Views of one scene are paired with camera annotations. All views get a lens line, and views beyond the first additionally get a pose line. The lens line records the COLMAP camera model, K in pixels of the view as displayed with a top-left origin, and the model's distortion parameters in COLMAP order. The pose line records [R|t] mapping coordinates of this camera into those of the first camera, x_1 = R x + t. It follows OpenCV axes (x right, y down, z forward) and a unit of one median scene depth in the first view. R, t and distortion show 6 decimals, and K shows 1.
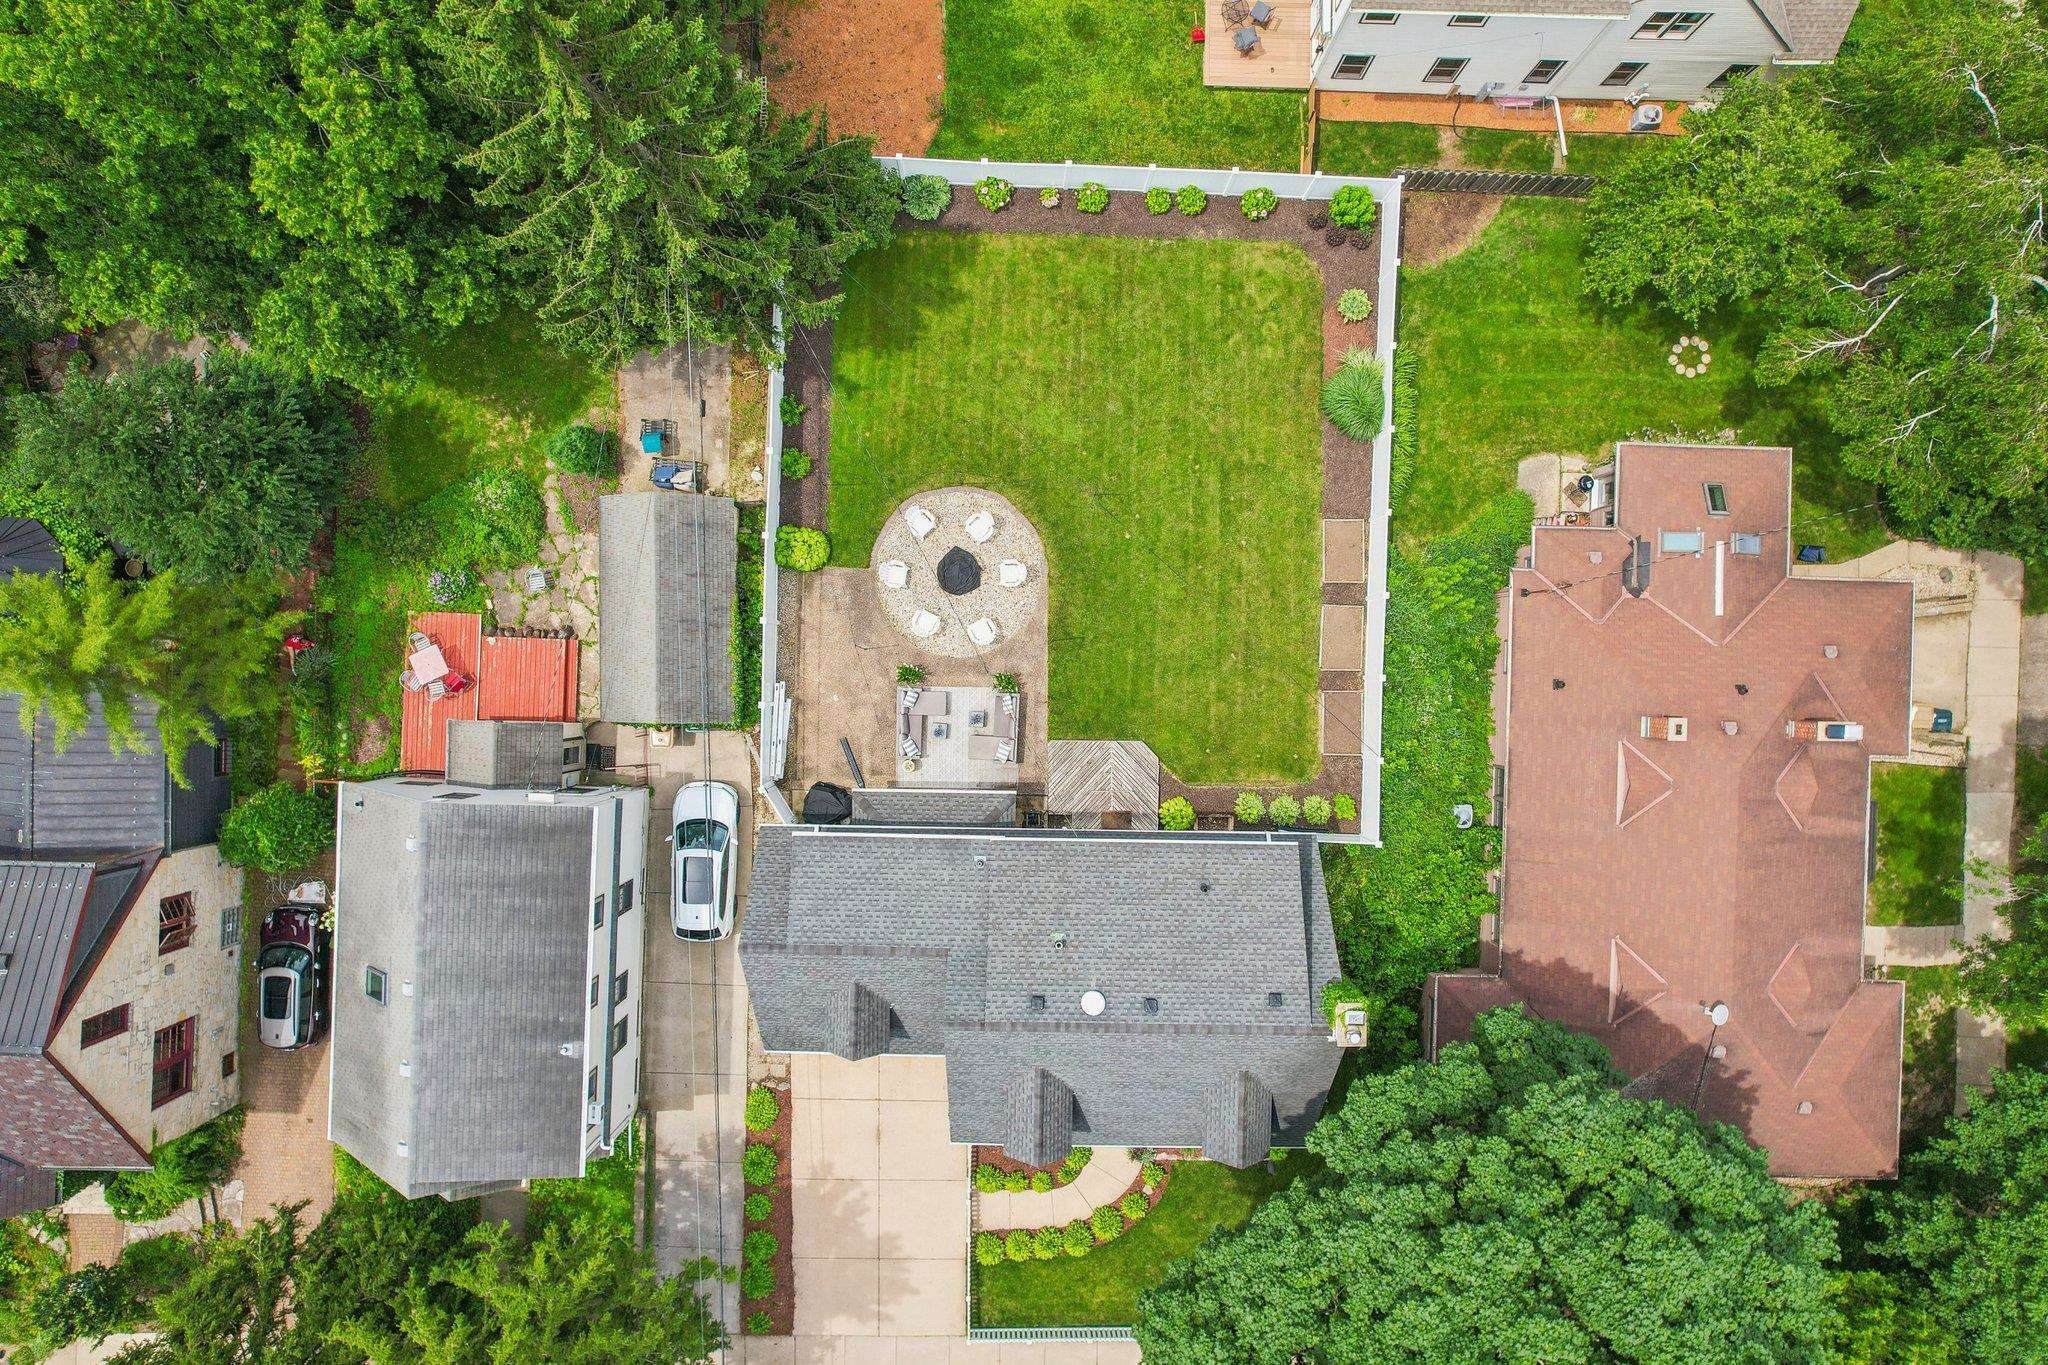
lens RADIAL K [[1313.8, 0, 1024.0], [0, 1313.8, 682.5], [0, 0, 1]] dist [-0.051016, 0.001774]
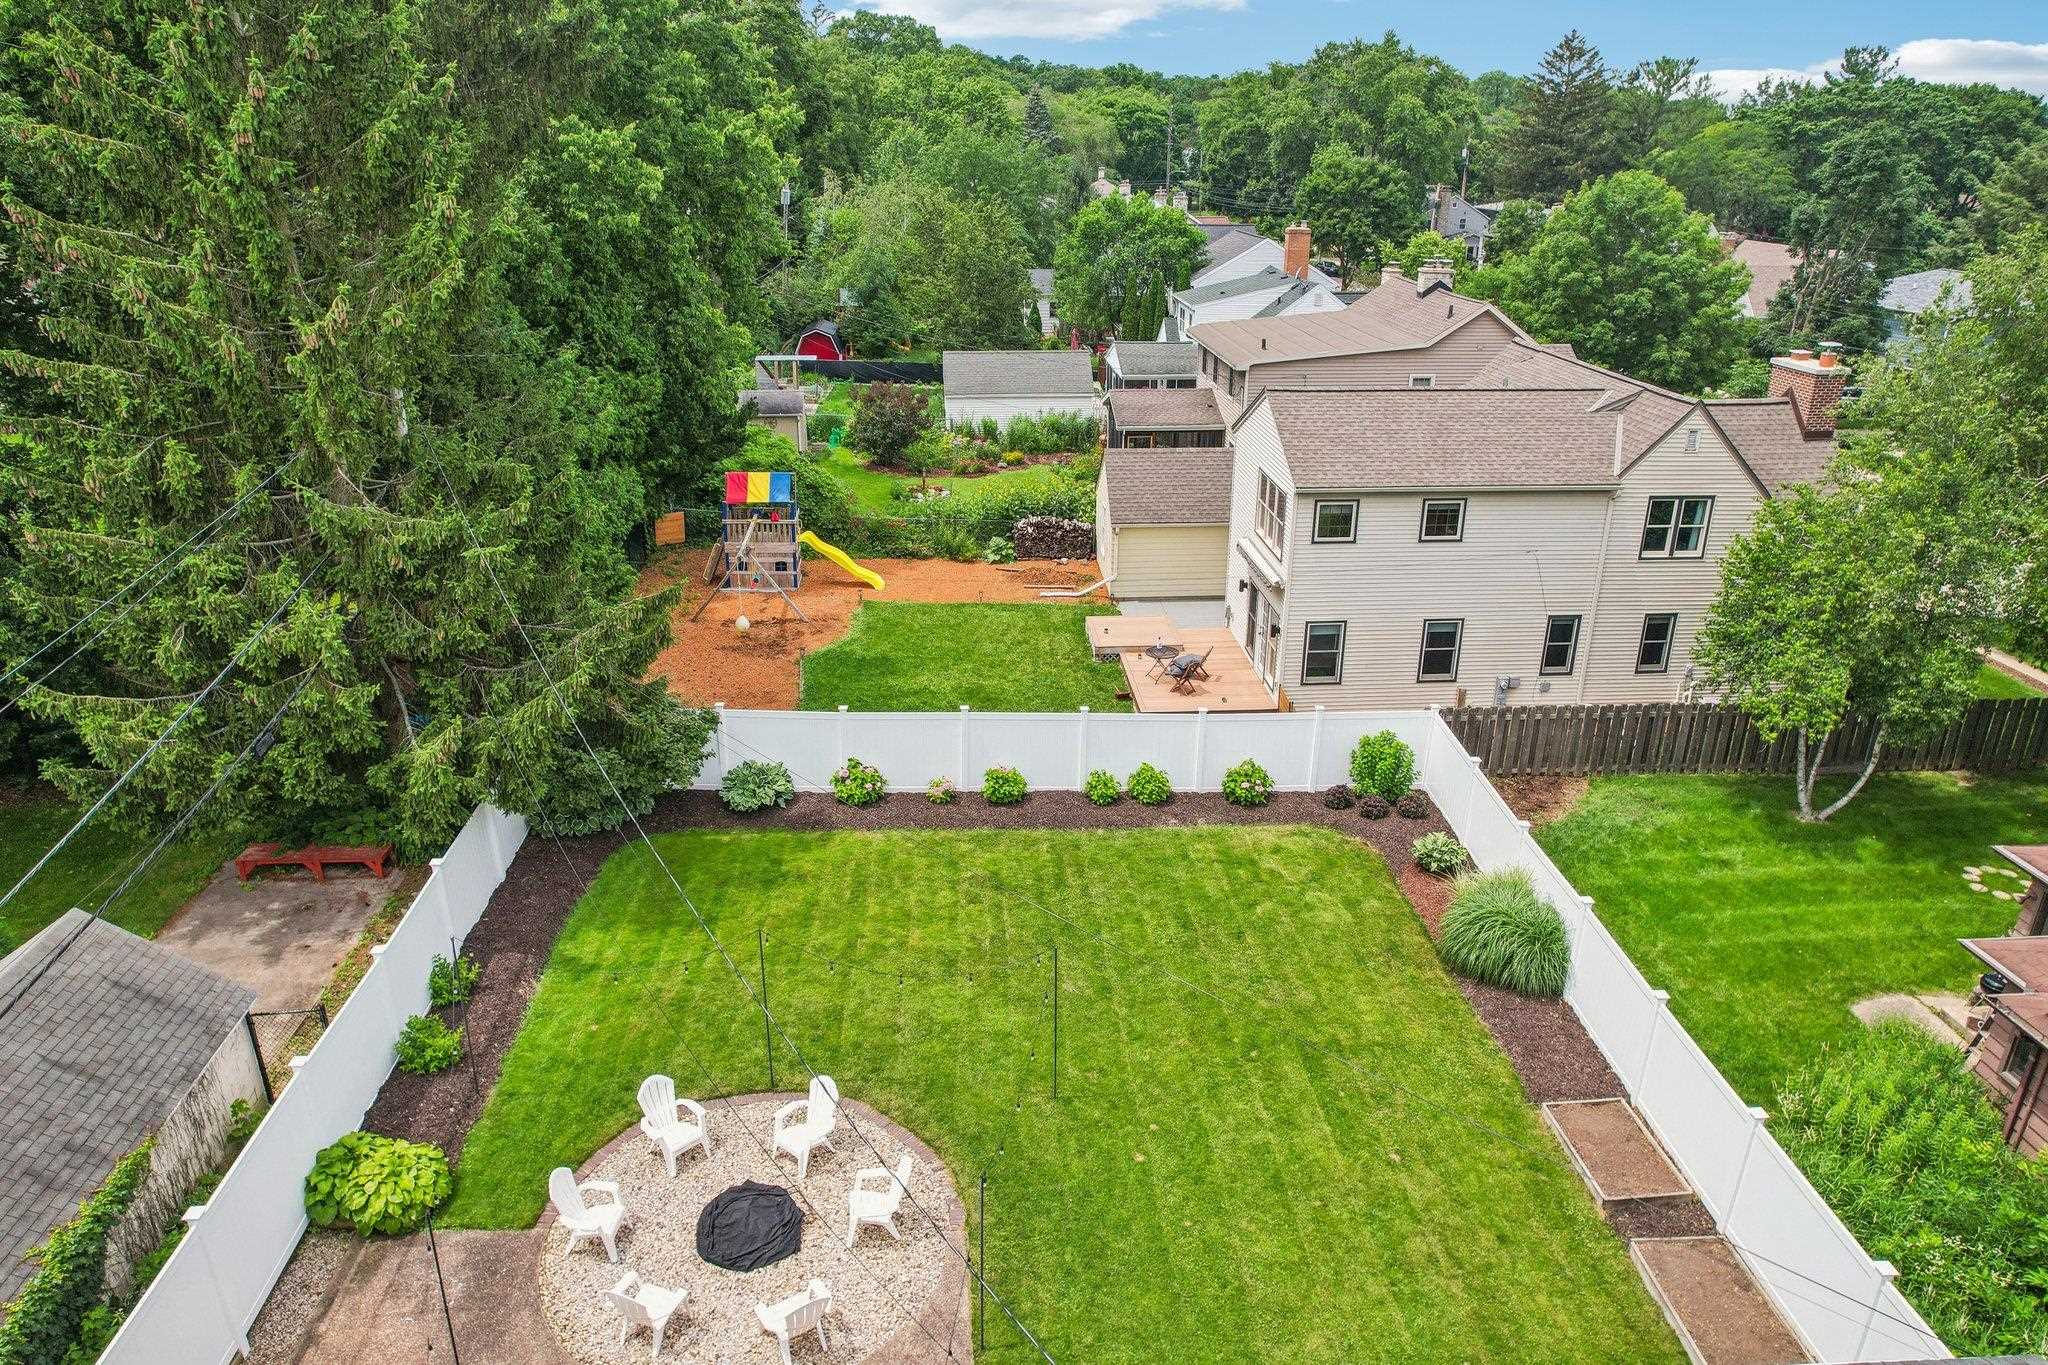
lens RADIAL K [[1313.8, 0, 1024.0], [0, 1313.8, 682.5], [0, 0, 1]] dist [-0.051016, 0.001774]
pose [[0.996314, -0.033126, 0.079131, 0.009795], [0.085781, 0.376289, -0.922523, 0.236962], [0.000783, 0.925910, 0.377743, 0.684964]]
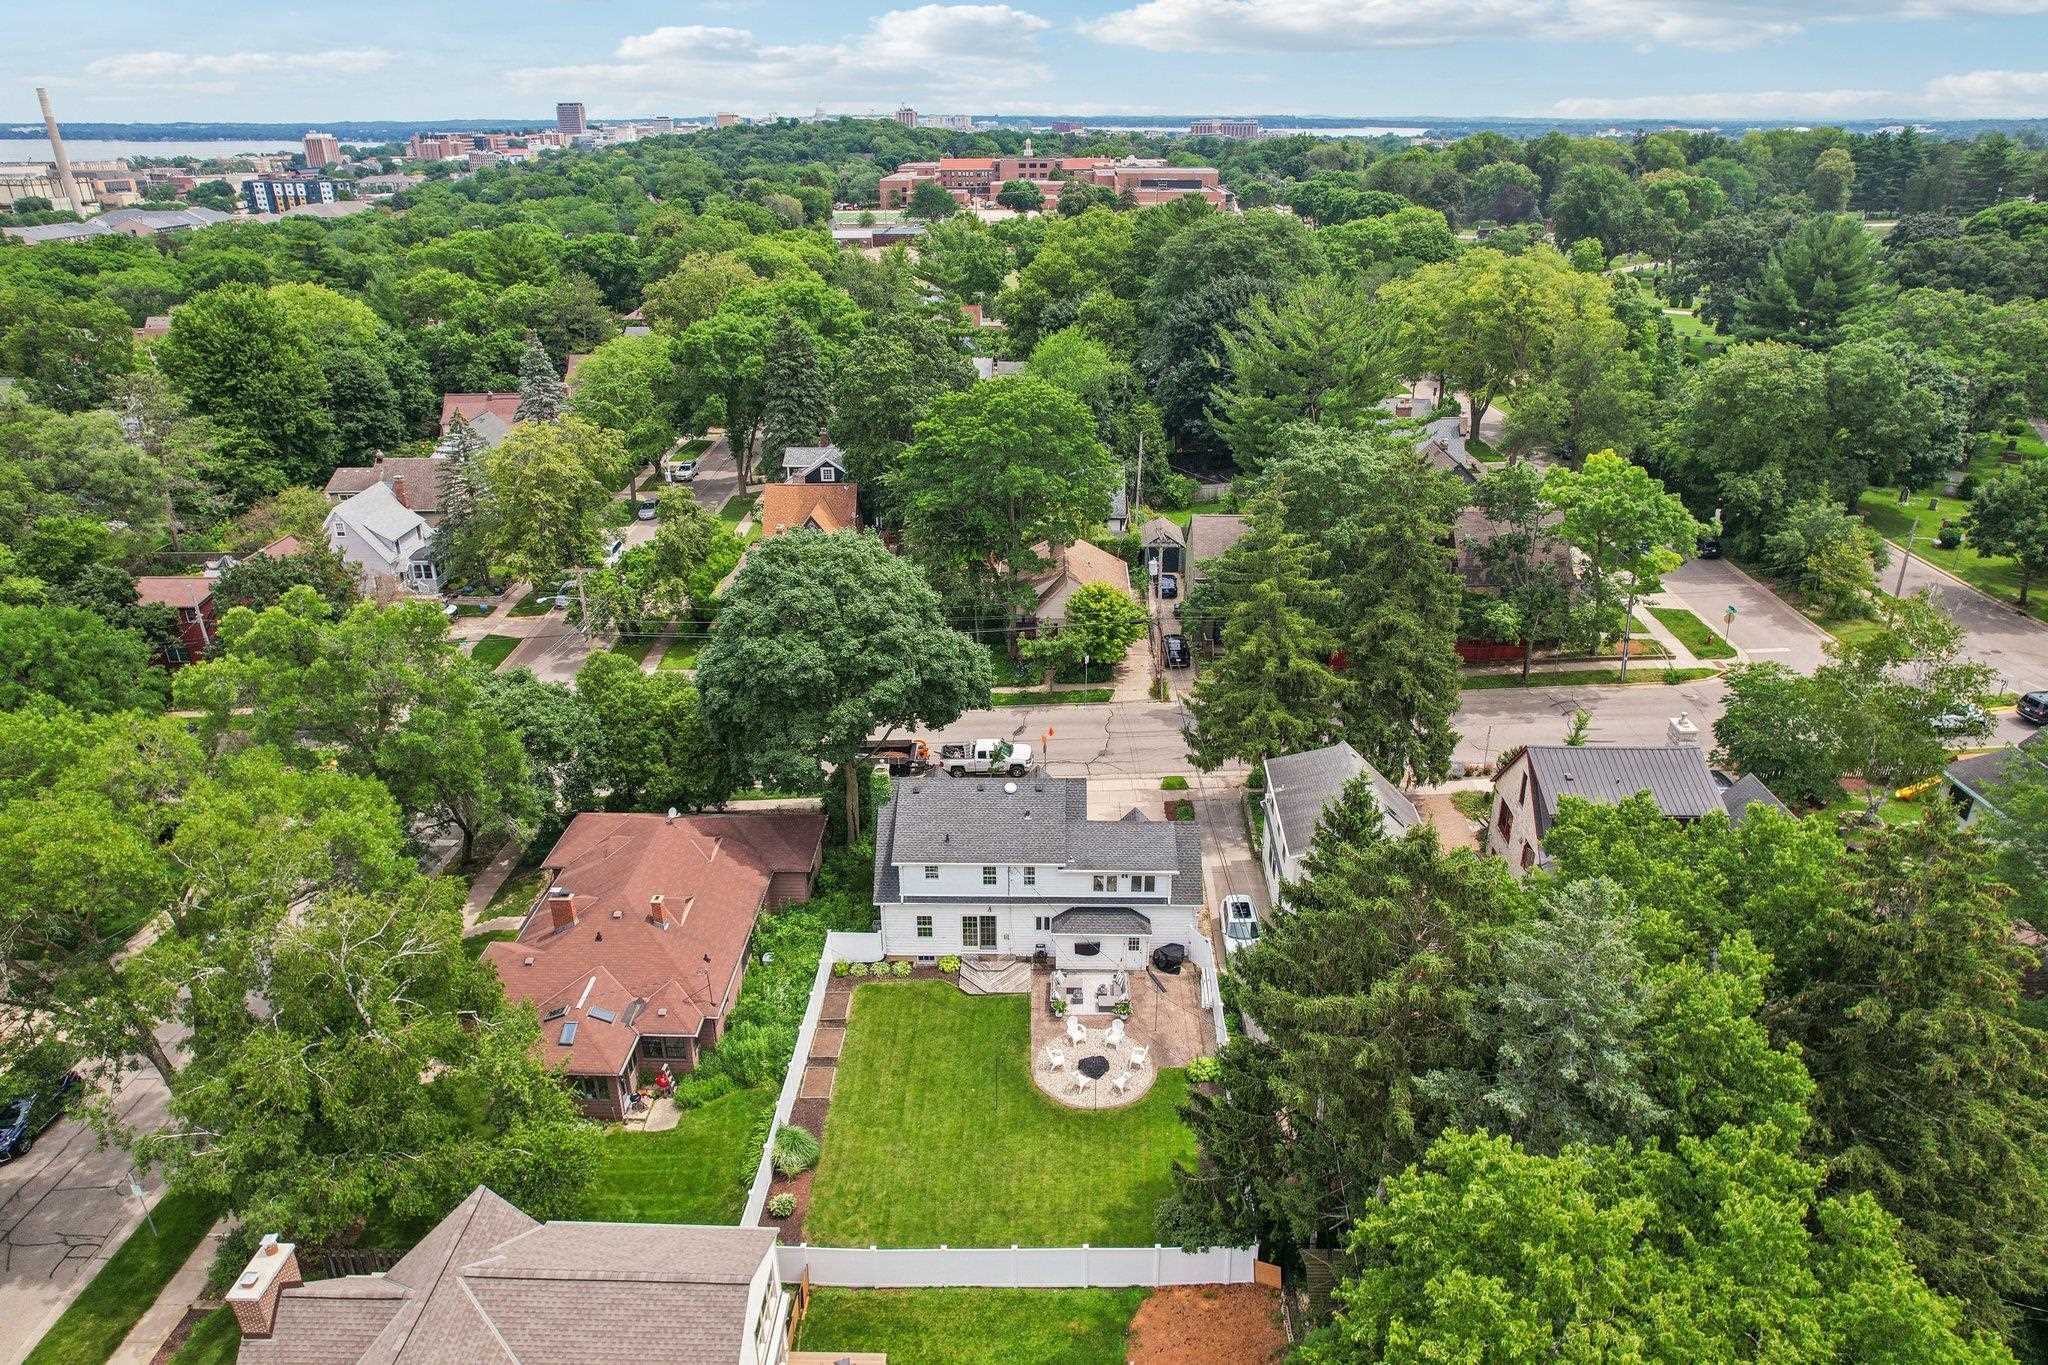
lens RADIAL K [[1313.8, 0, 1024.0], [0, 1313.8, 682.5], [0, 0, 1]] dist [-0.051016, 0.001774]
pose [[-0.999969, -0.006294, 0.004647, 0.022924], [0.006773, -0.399117, 0.916875, -1.204307], [-0.003916, 0.916878, 0.399148, 0.060082]]
